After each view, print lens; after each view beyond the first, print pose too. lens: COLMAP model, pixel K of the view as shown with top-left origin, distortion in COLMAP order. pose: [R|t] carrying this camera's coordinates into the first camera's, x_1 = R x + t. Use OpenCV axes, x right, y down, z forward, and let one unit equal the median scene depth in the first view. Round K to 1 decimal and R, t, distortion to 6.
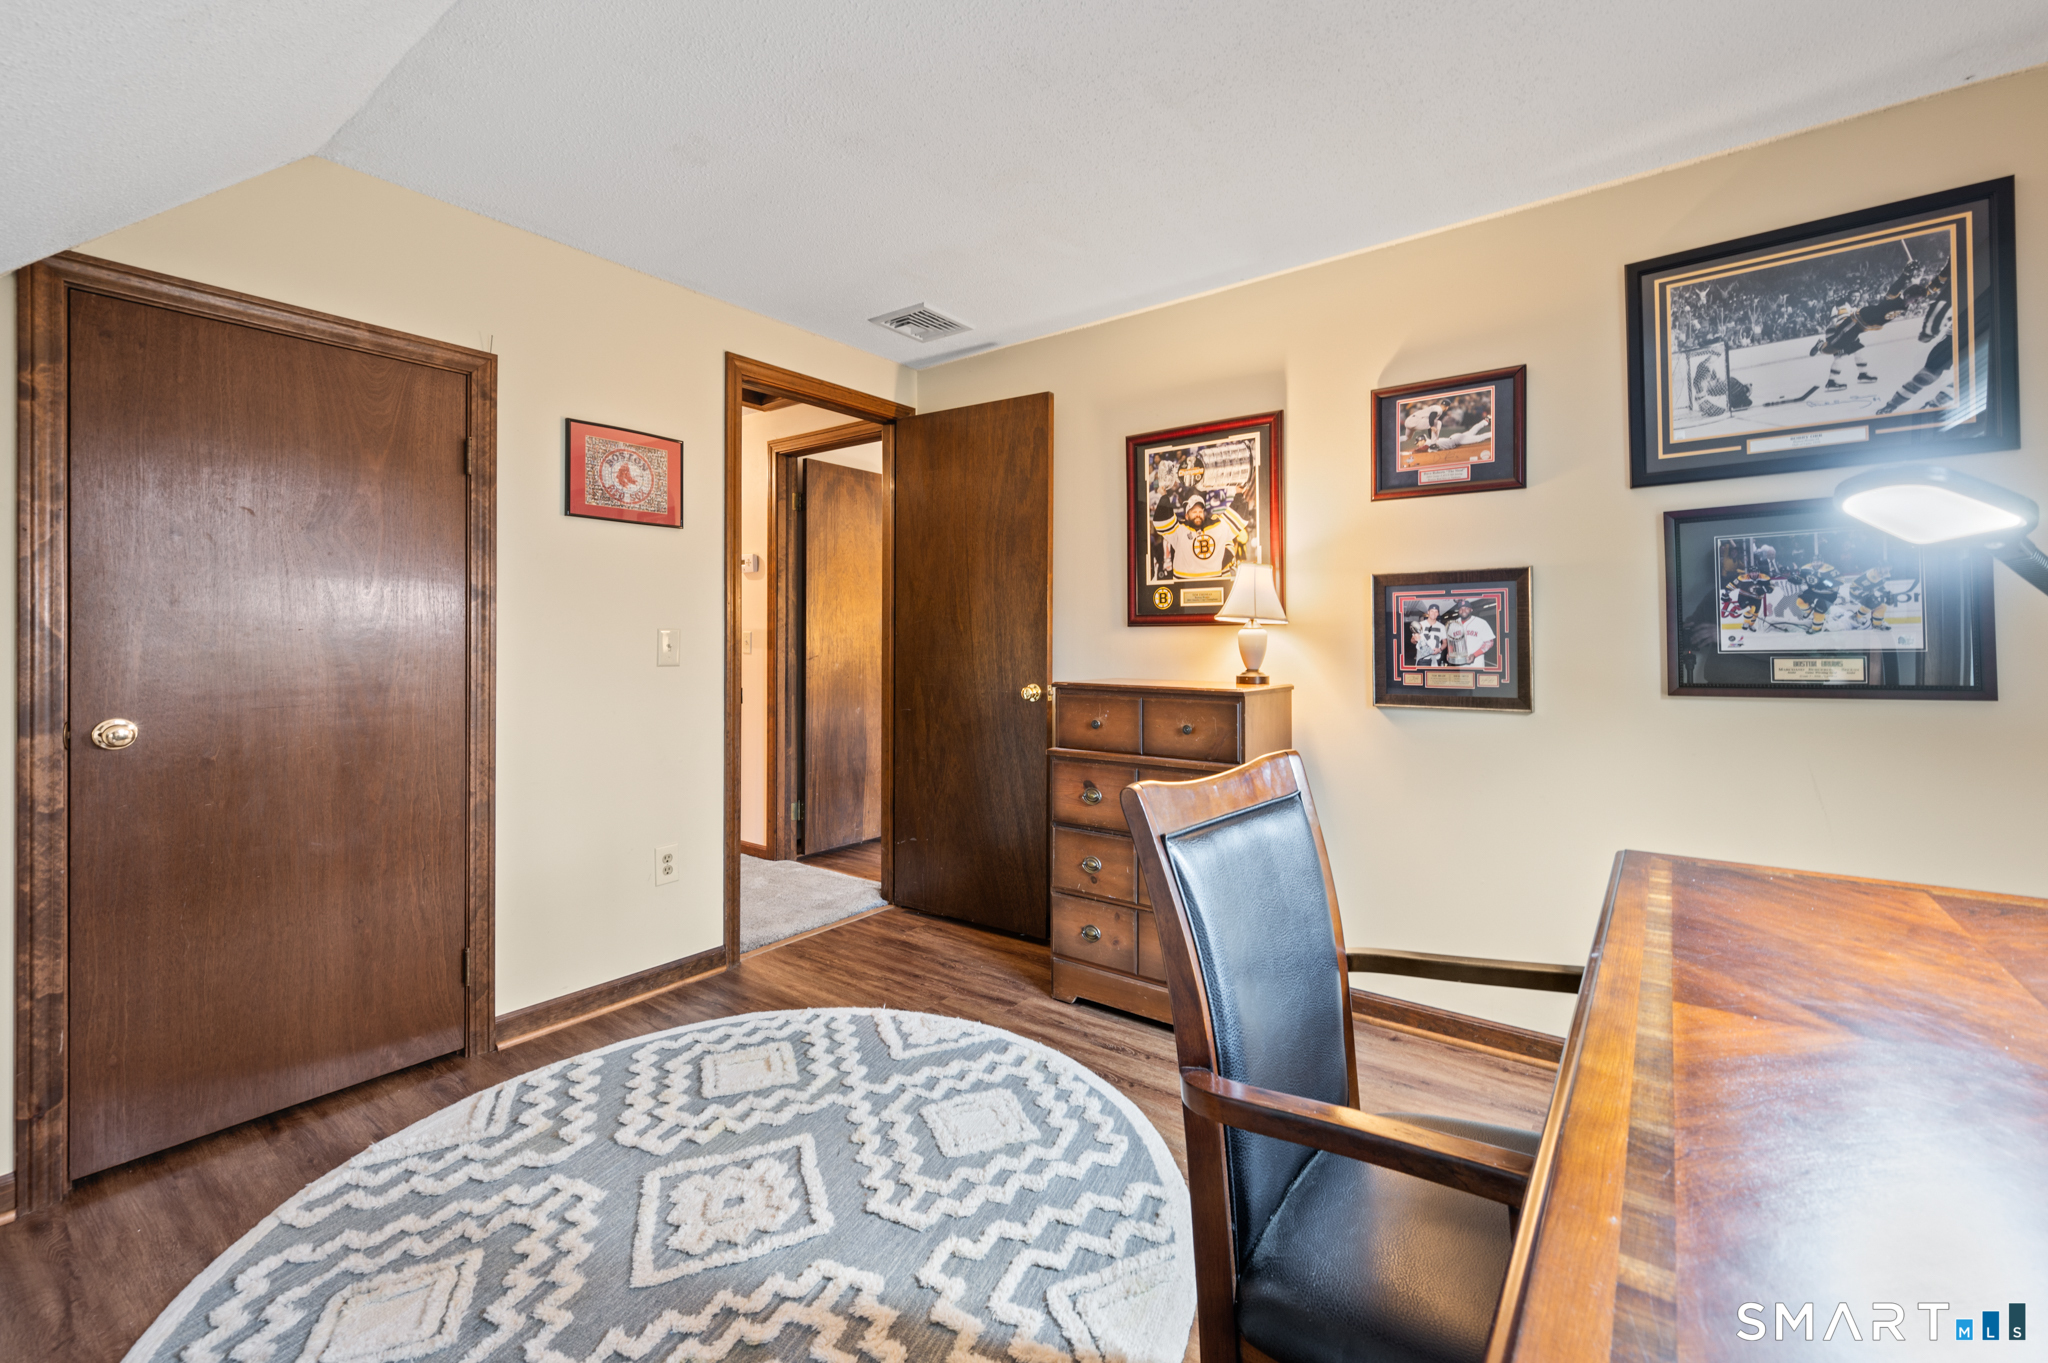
lens RADIAL K [[849.0, 0, 1034.4], [0, 849.0, 638.0], [0, 0, 1]] dist [-0.000201, -0.000079]
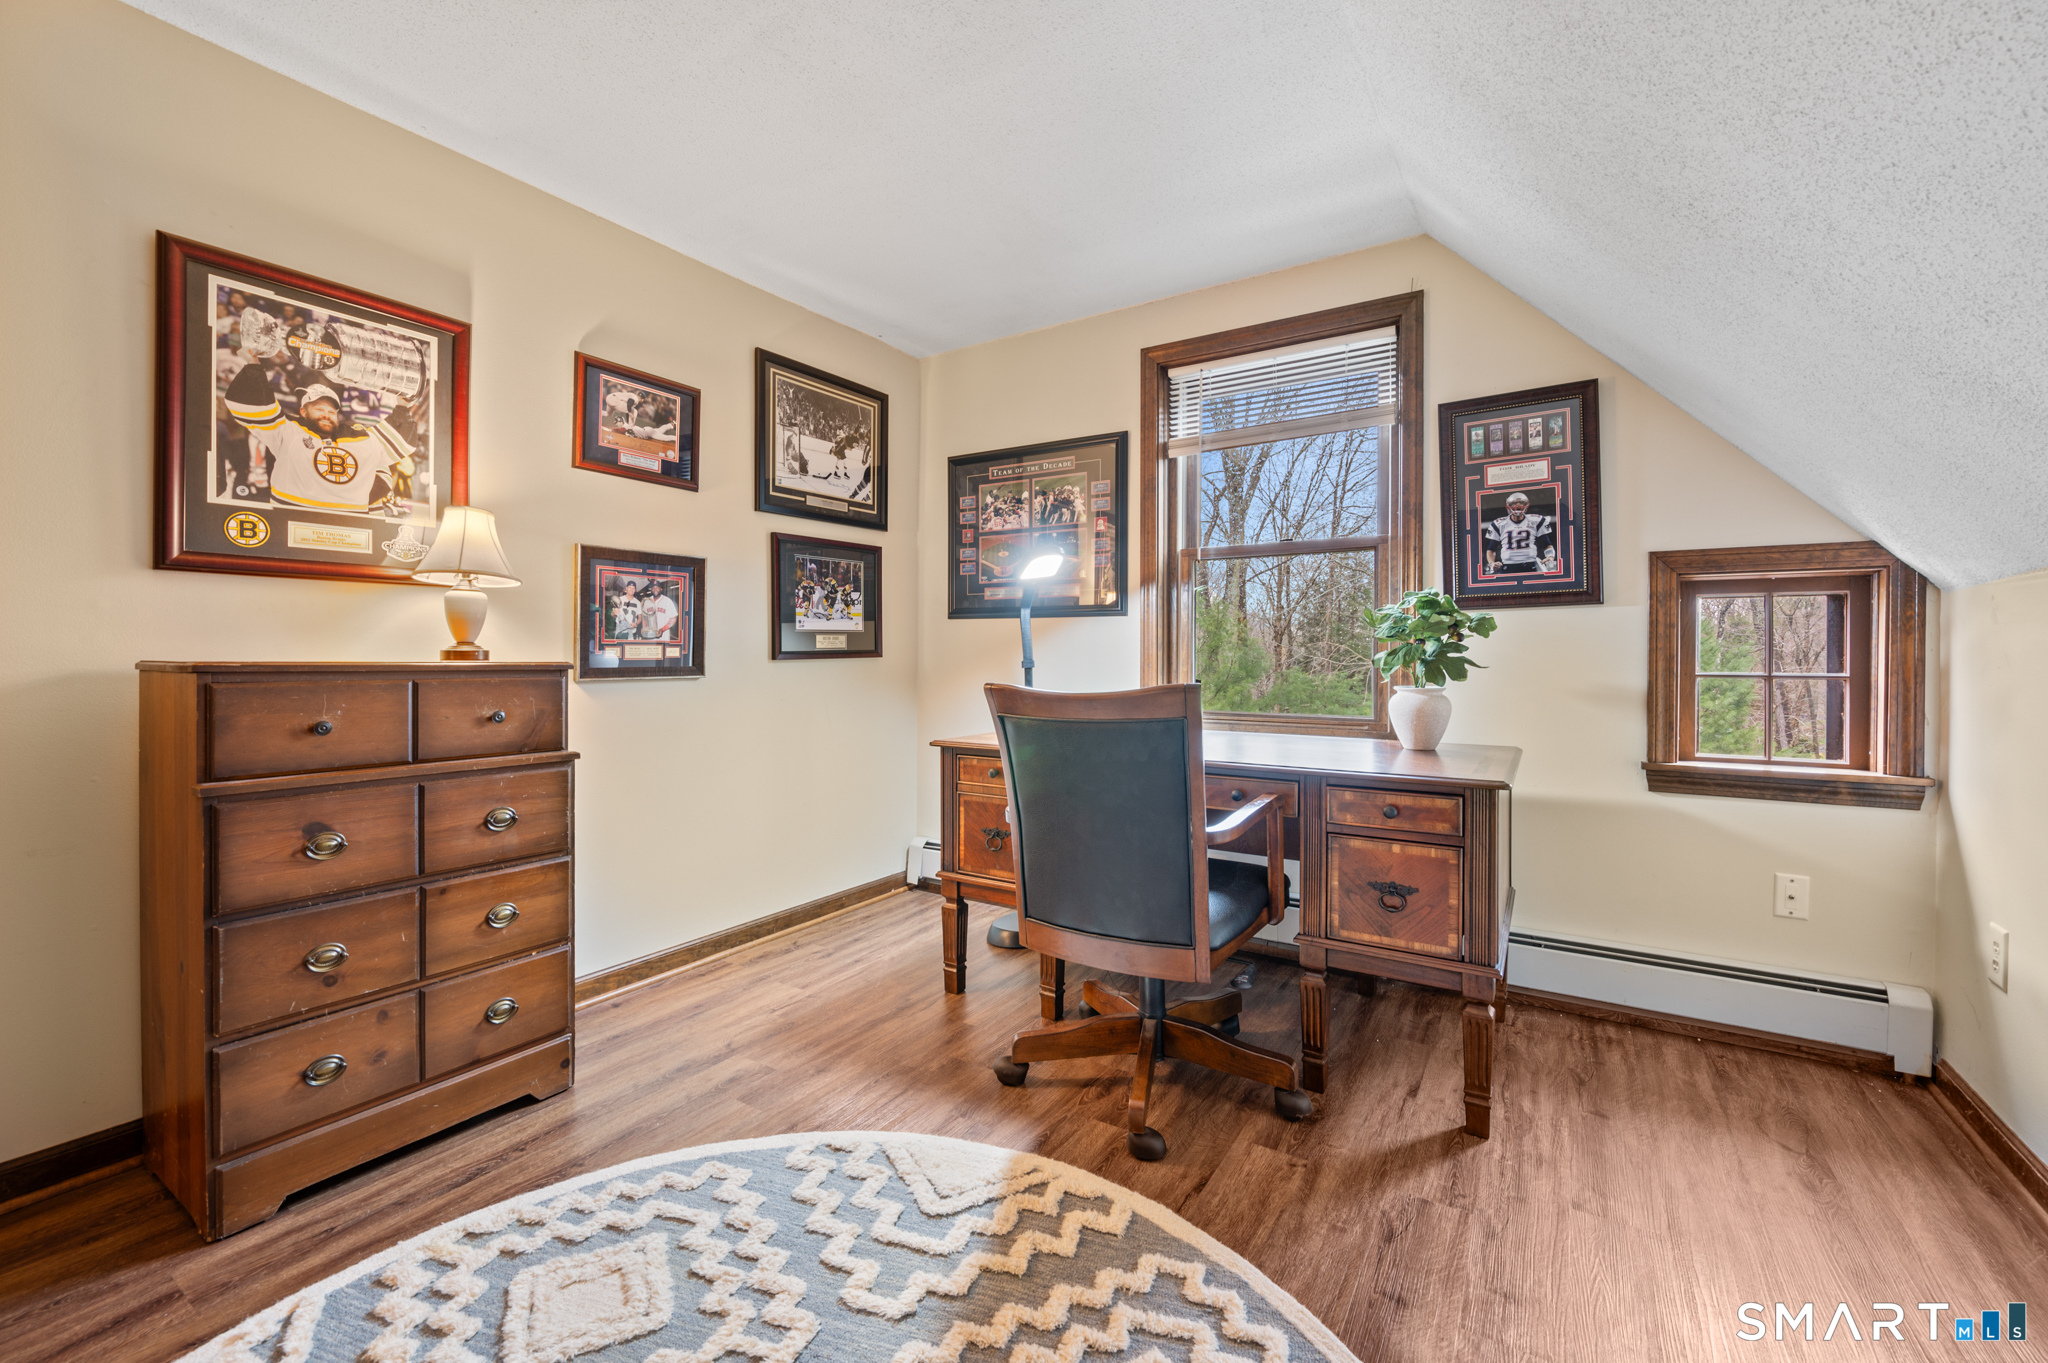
lens RADIAL K [[858.7, 0, 1032.0], [0, 858.7, 655.6], [0, 0, 1]] dist [-0.009429, 0.000106]
pose [[-0.090220, -0.001029, 0.995921, -0.654123], [-0.010952, 0.999940, 0.000041, 0.048786], [-0.995862, -0.010904, -0.090226, 0.612826]]
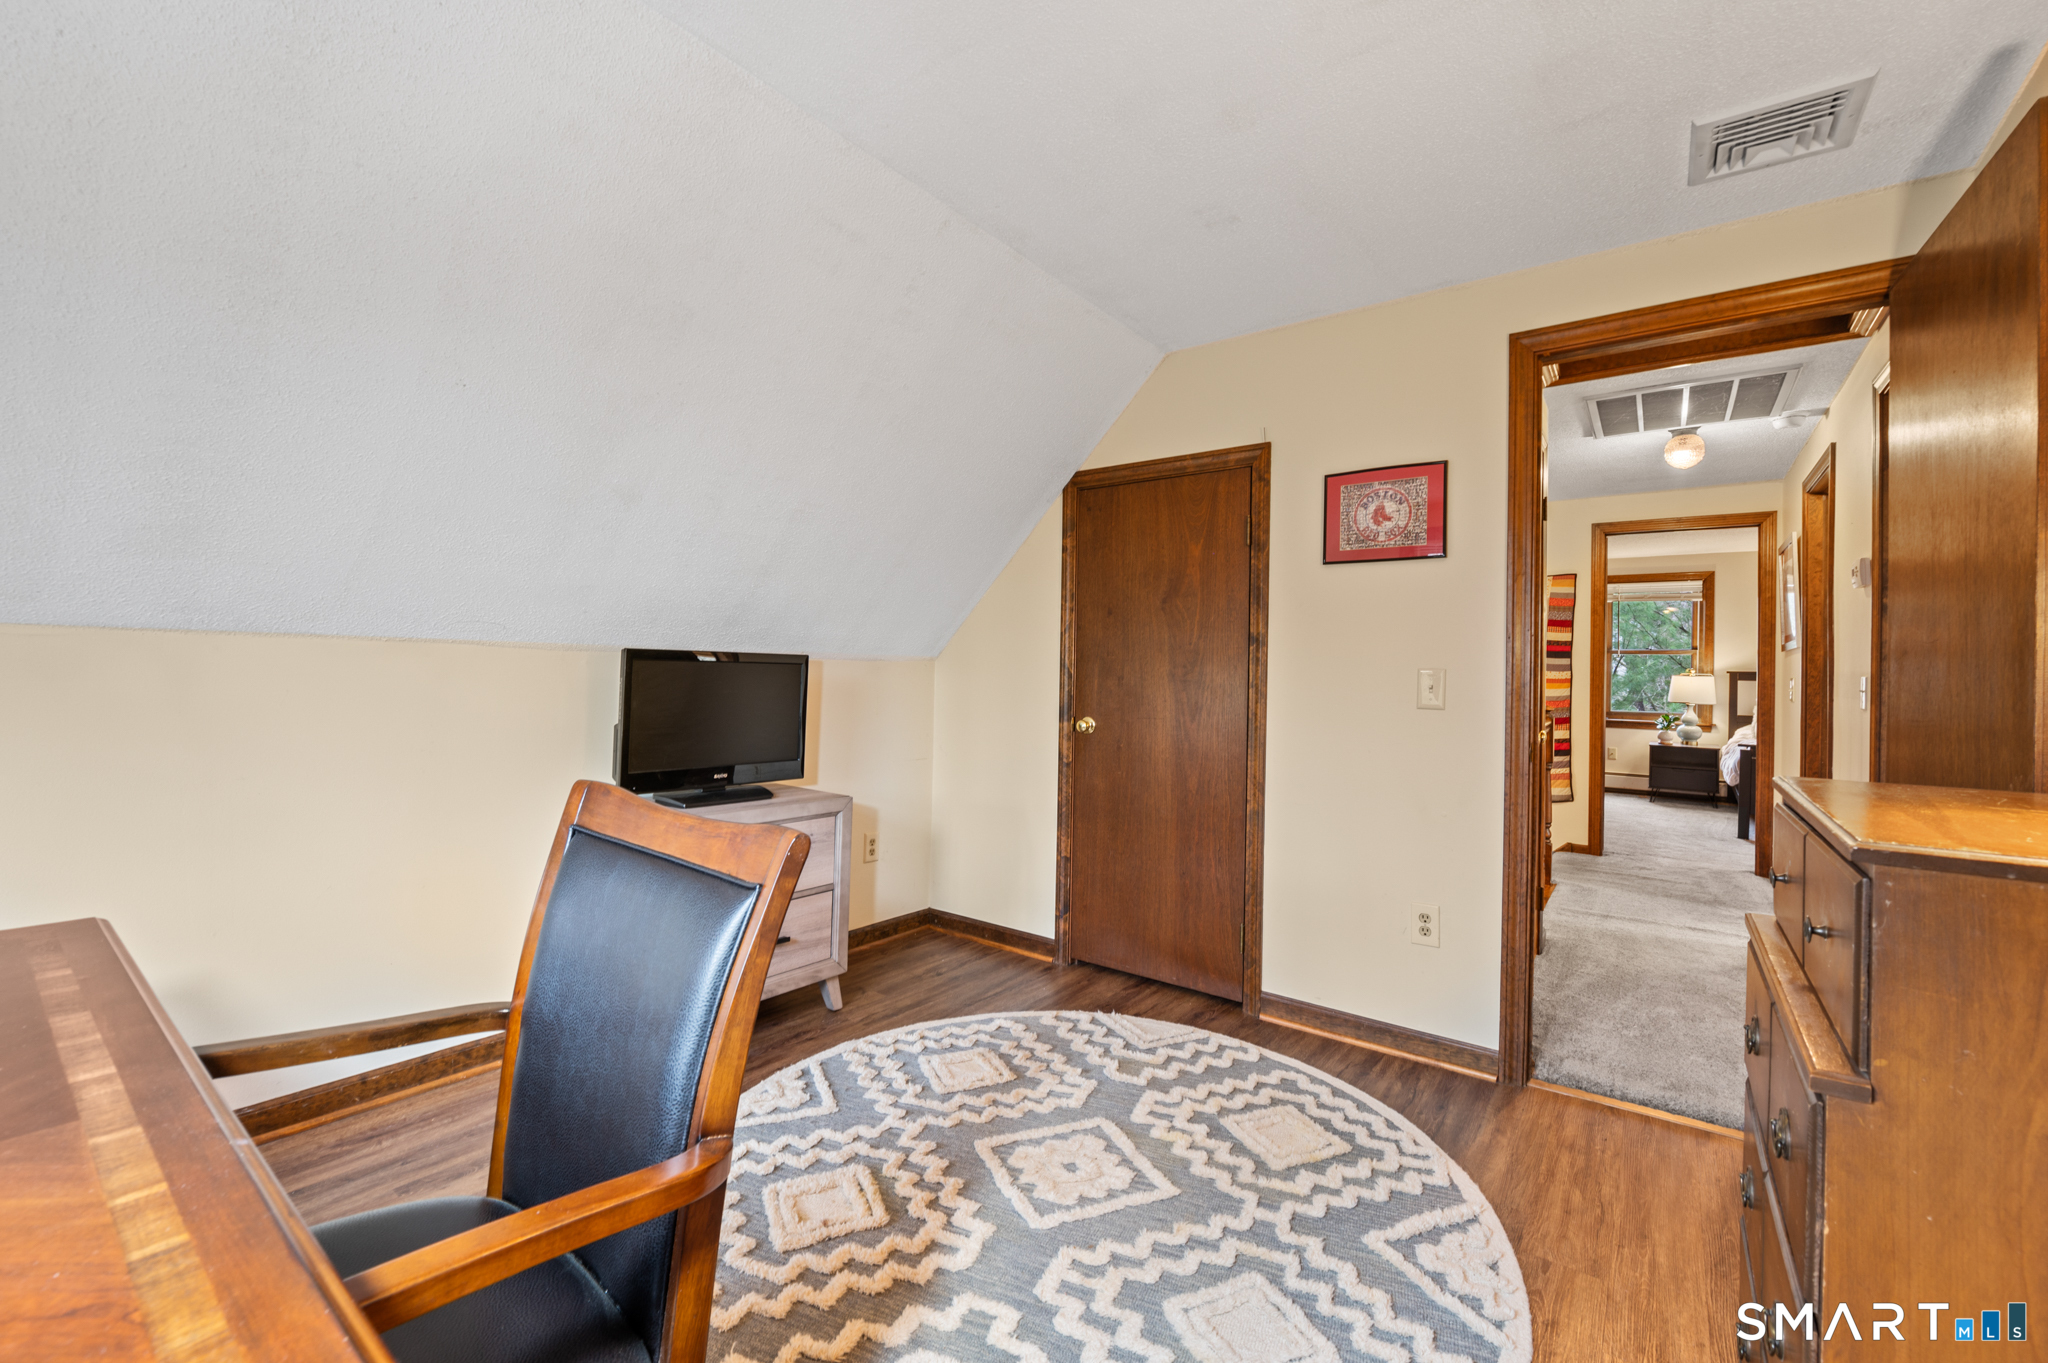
lens RADIAL K [[822.0, 0, 1028.2], [0, 822.0, 668.8], [0, 0, 1]] dist [0.000834, 0.000084]
pose [[0.012917, -0.005061, -0.999904, 0.553451], [-0.015461, 0.999867, -0.005261, 0.000829], [0.999797, 0.015527, 0.012837, 0.674794]]
